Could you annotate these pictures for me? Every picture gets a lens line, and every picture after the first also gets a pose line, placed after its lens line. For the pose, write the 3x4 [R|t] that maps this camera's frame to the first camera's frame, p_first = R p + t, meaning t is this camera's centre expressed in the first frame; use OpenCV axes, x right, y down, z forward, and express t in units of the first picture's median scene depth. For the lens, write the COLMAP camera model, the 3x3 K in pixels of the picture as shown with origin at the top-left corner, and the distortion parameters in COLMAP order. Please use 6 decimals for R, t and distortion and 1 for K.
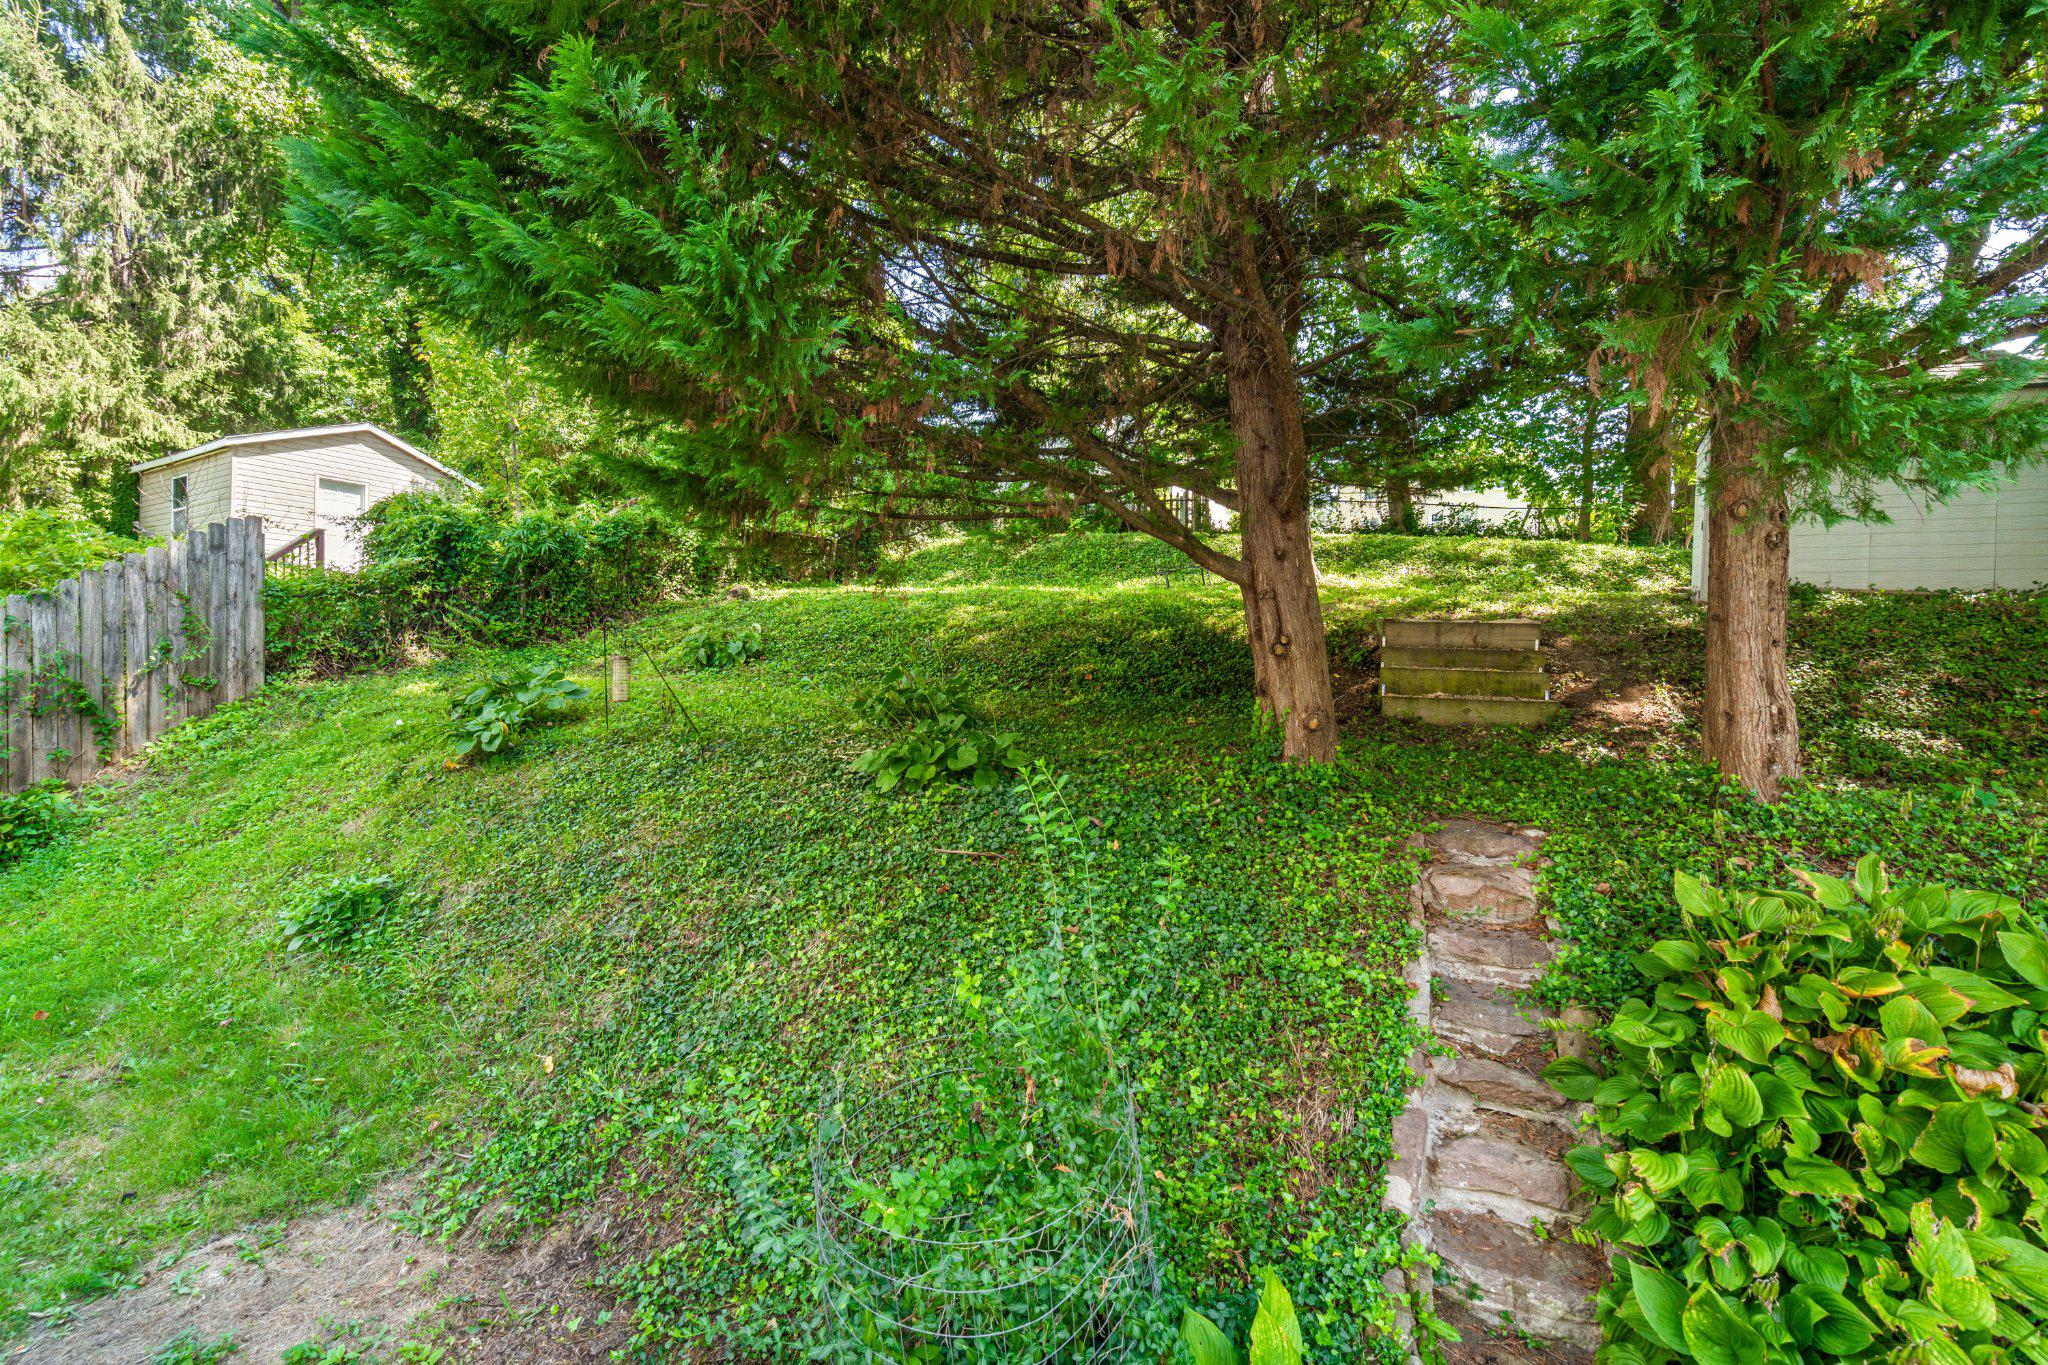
lens RADIAL K [[912.0, 0, 1014.4], [0, 912.0, 682.3], [0, 0, 1]] dist [-0.002963, -0.000270]
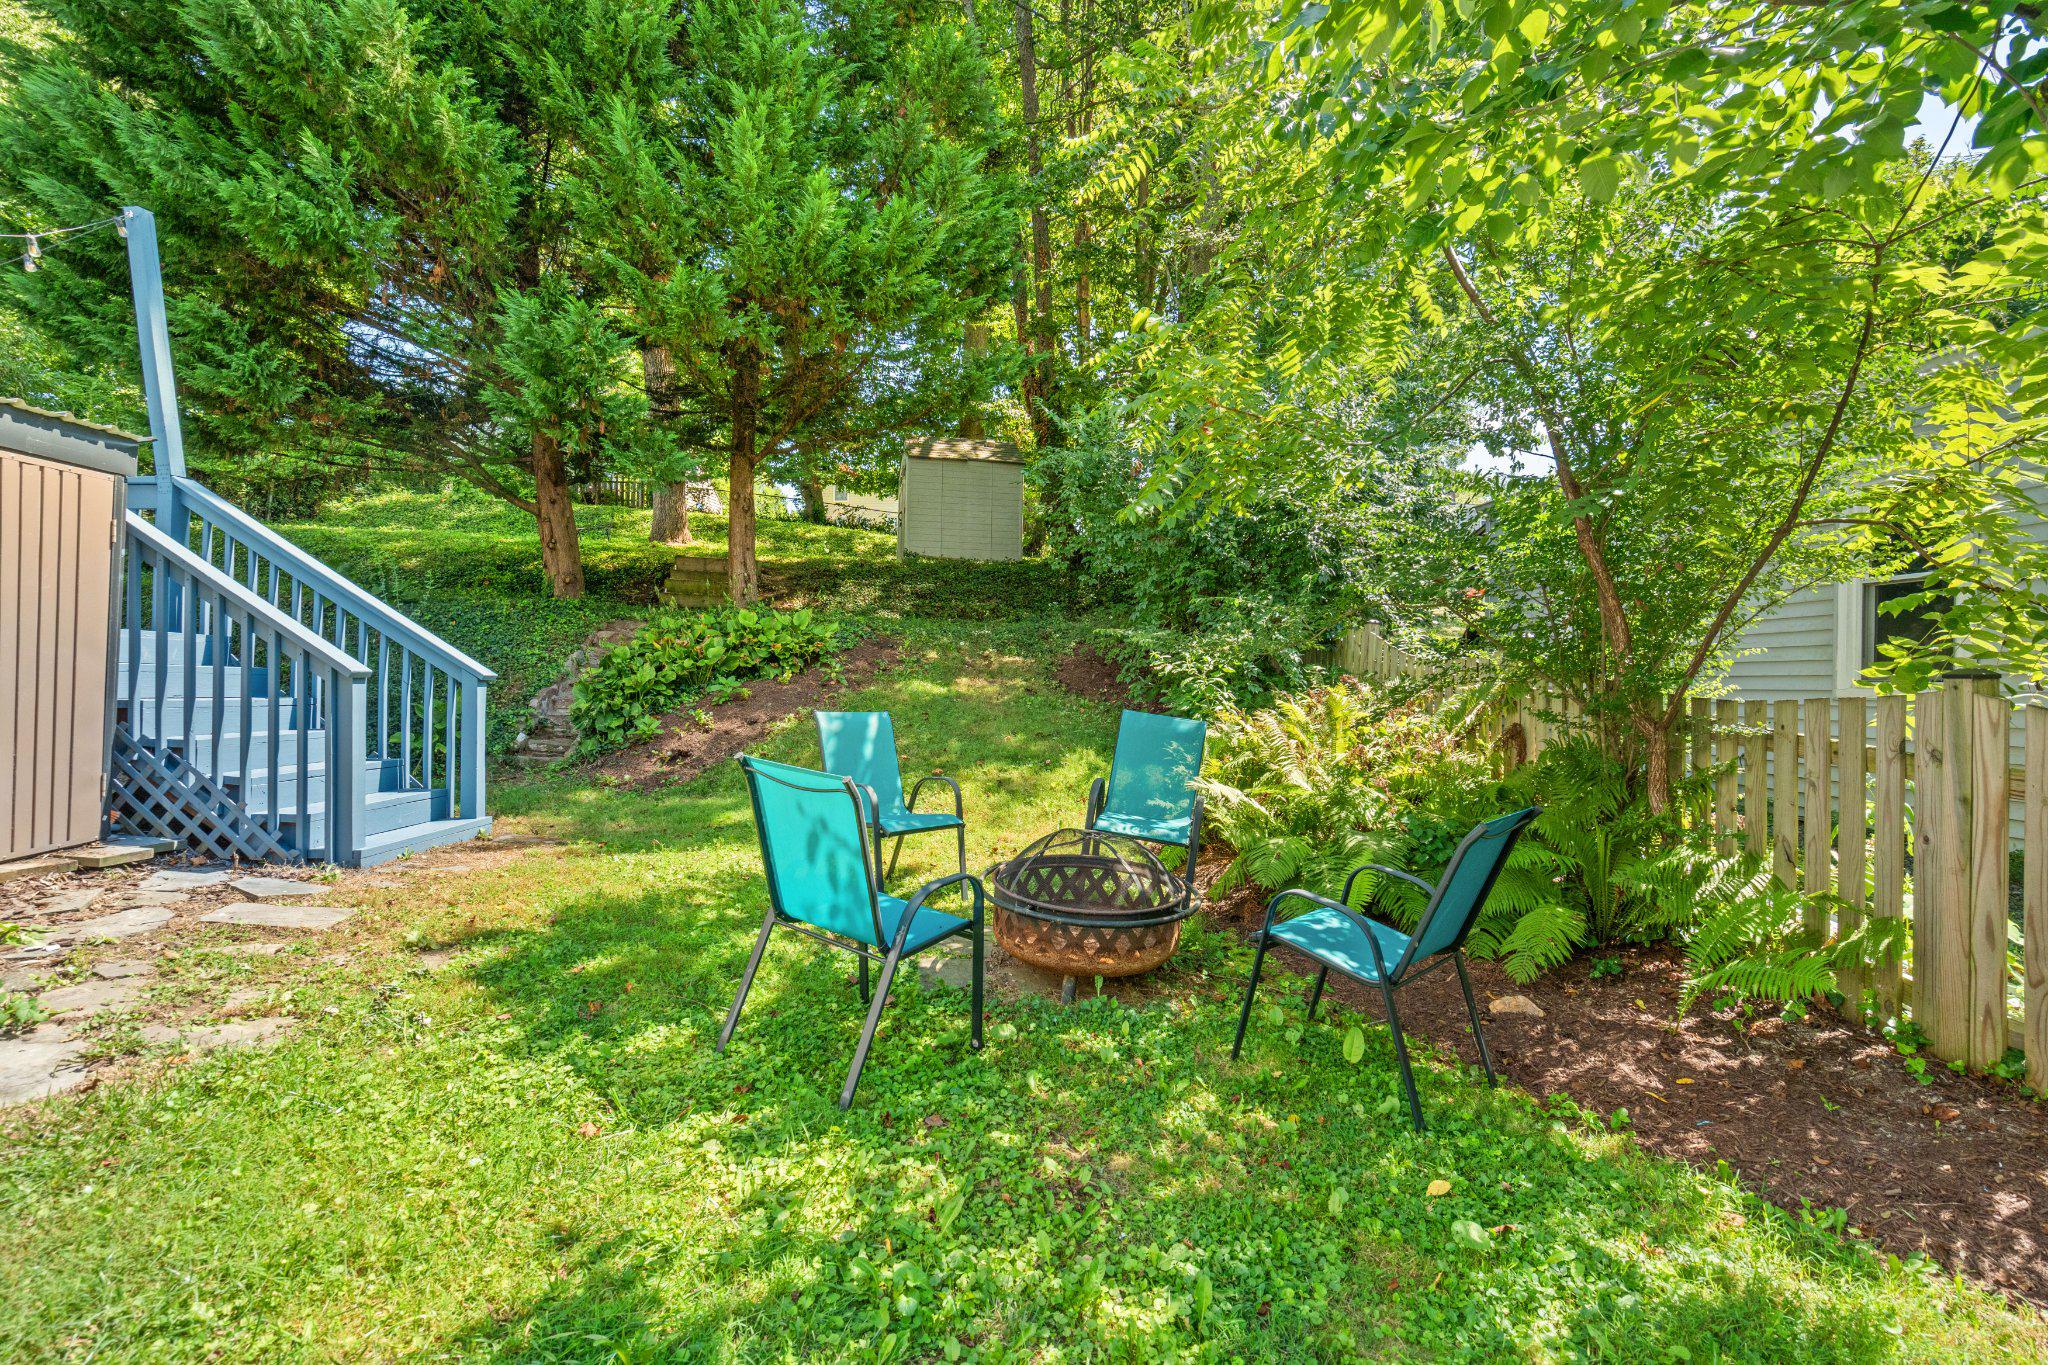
lens RADIAL K [[912.0, 0, 1014.4], [0, 912.0, 682.3], [0, 0, 1]] dist [-0.002963, -0.000270]
pose [[0.874265, 0.000082, 0.485450, 0.146008], [-0.003686, 0.999972, 0.006471, 0.188279], [-0.485436, -0.007447, 0.874241, -0.982649]]
